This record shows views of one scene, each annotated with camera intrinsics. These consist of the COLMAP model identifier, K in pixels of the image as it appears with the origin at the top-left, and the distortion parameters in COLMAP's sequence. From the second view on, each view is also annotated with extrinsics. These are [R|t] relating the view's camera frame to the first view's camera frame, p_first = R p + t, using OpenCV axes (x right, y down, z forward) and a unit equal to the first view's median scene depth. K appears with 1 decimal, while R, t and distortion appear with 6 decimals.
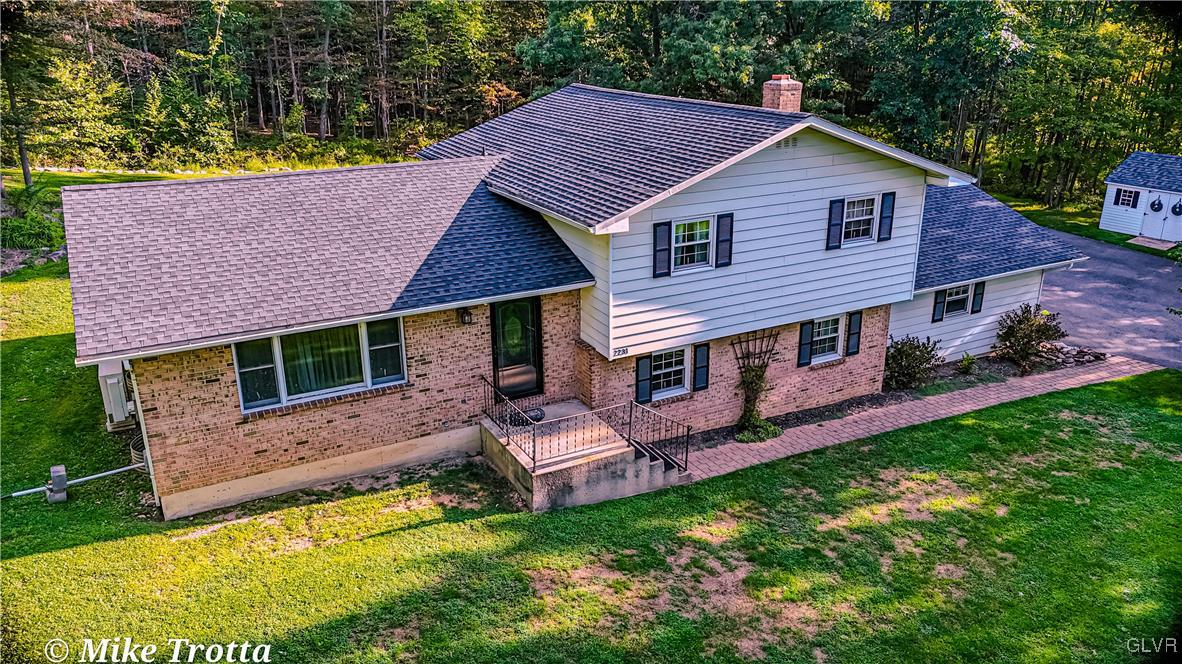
lens RADIAL K [[910.0, 0, 590.3], [0, 910.0, 334.0], [0, 0, 1]] dist [0.043509, -0.005198]
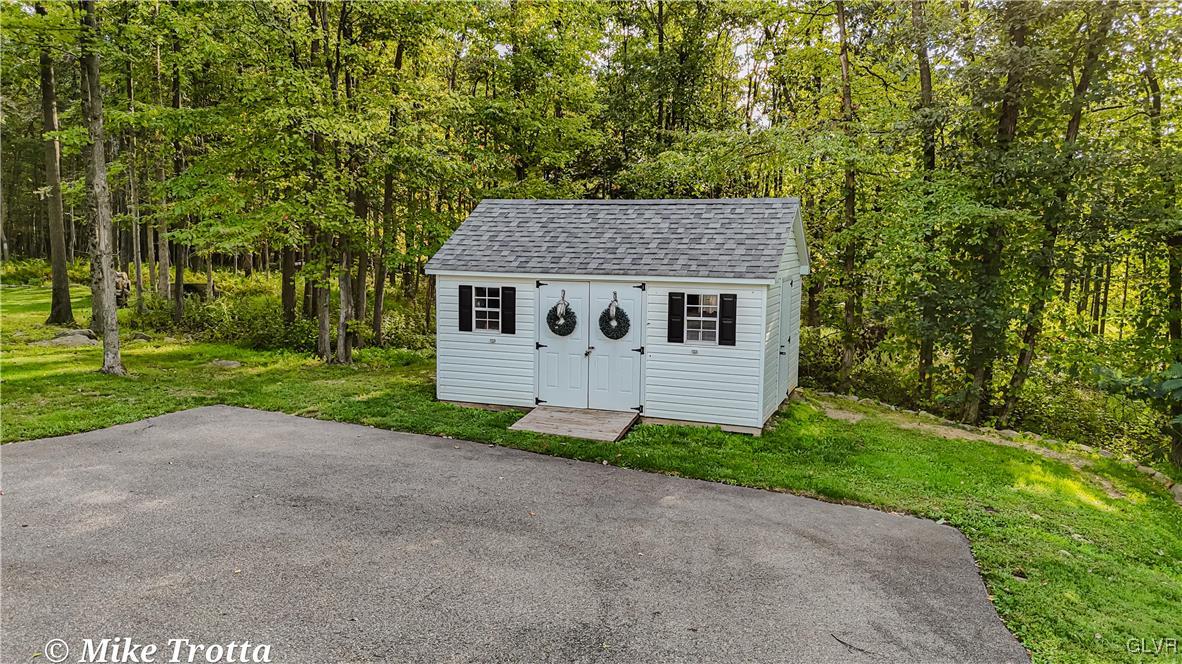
lens RADIAL K [[871.7, 0, 592.9], [0, 871.7, 334.5], [0, 0, 1]] dist [0.073769, -0.075880]
pose [[0.795609, -0.060228, 0.602810, 0.410099], [0.192454, 0.968628, -0.157230, -0.076186], [-0.574429, 0.241107, 0.782240, 0.716279]]
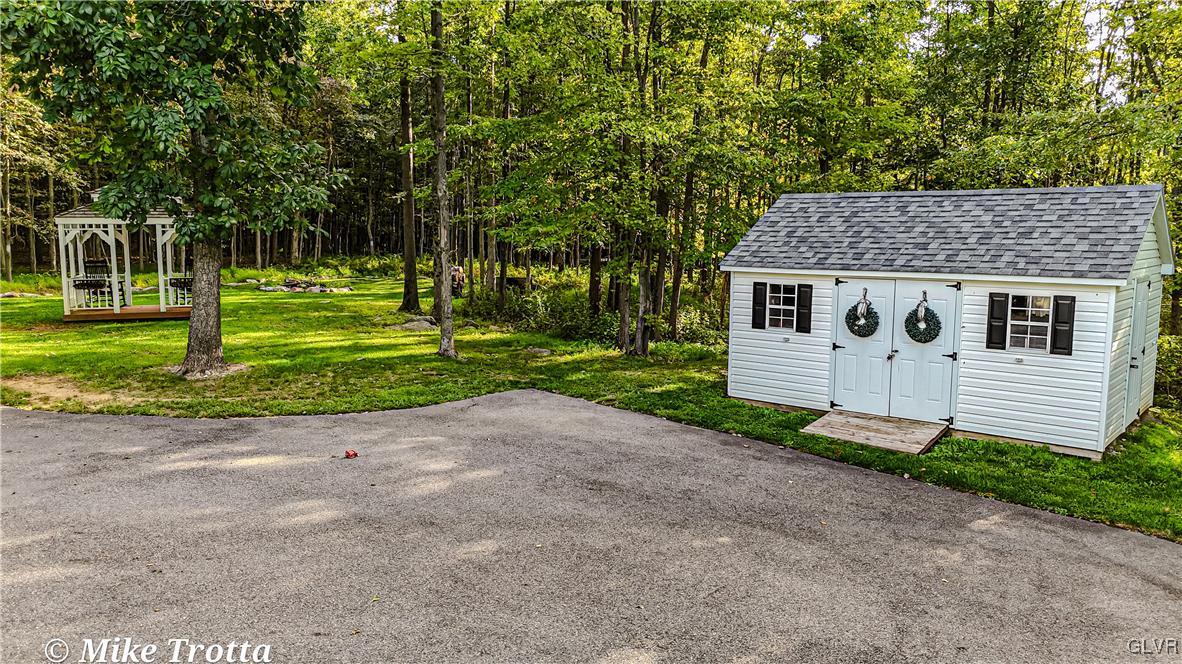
lens RADIAL K [[871.7, 0, 593.5], [0, 871.7, 333.8], [0, 0, 1]] dist [0.073769, -0.075880]
pose [[0.950856, -0.032282, 0.307946, 0.412353], [0.098811, 0.974184, -0.202980, -0.076902], [-0.293443, 0.223433, 0.929499, 0.718287]]
